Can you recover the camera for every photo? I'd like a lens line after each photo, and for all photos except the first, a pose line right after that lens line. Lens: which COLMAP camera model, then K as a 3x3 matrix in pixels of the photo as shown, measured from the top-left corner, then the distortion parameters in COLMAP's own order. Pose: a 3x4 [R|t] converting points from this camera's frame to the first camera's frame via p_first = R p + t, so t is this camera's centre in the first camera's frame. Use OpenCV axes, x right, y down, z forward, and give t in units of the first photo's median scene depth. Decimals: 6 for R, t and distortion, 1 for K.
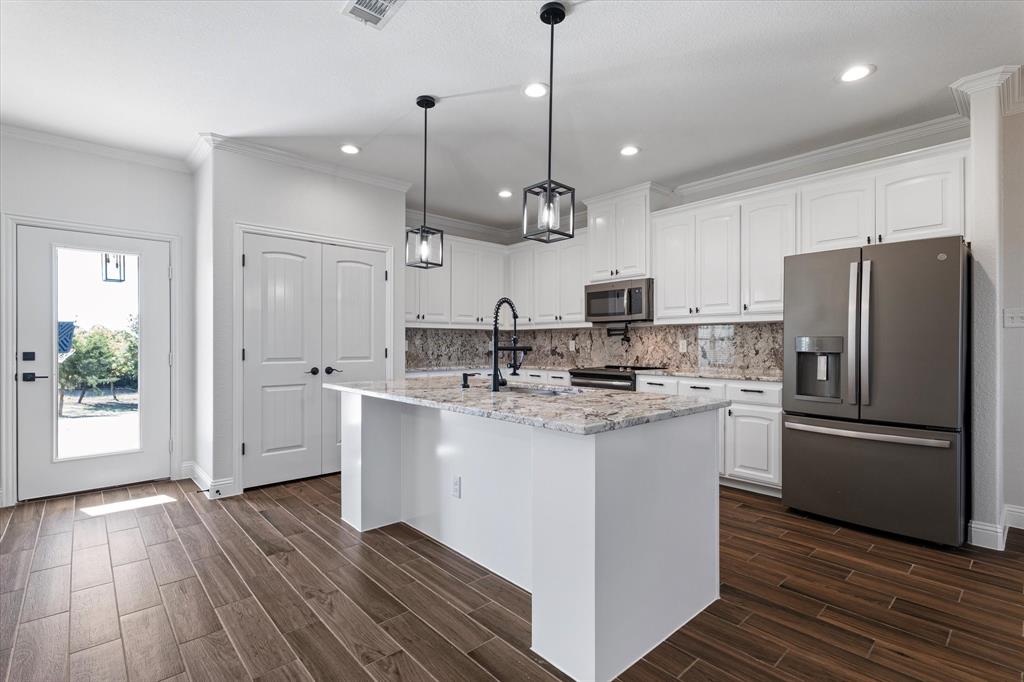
lens RADIAL K [[472.8, 0, 517.1], [0, 472.8, 342.9], [0, 0, 1]] dist [0.002521, 0.001103]
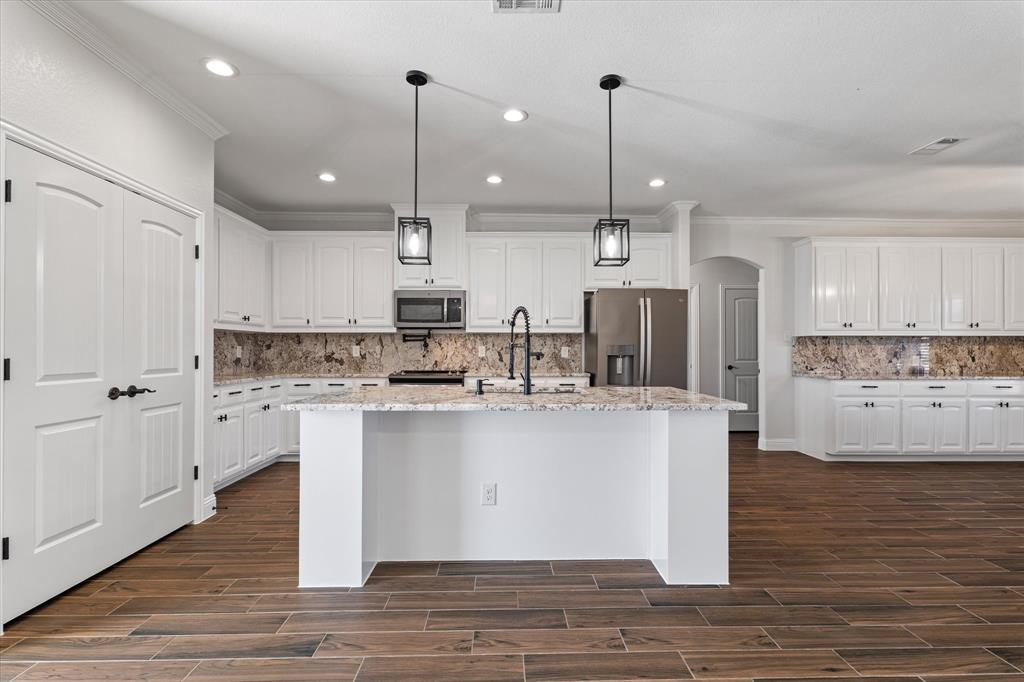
lens RADIAL K [[472.8, 0, 512.5], [0, 472.8, 345.9], [0, 0, 1]] dist [0.002521, 0.001103]
pose [[0.659516, 0.006201, 0.751665, -0.528451], [-0.002937, 0.999980, -0.005672, 0.000019], [-0.751685, 0.001533, 0.659521, 0.198050]]
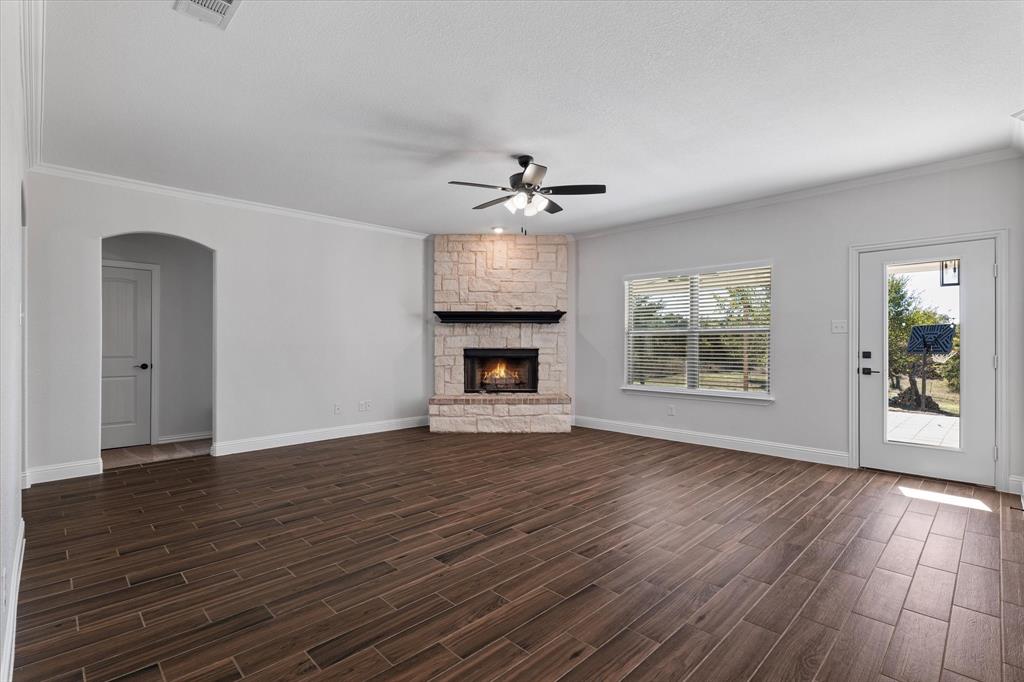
lens RADIAL K [[472.8, 0, 515.2], [0, 472.8, 342.8], [0, 0, 1]] dist [0.002521, 0.001103]
pose [[0.037432, -0.002327, -0.999296, 0.187180], [-0.002205, 0.999995, -0.002411, 0.000873], [0.999297, 0.002294, 0.037427, 0.009469]]
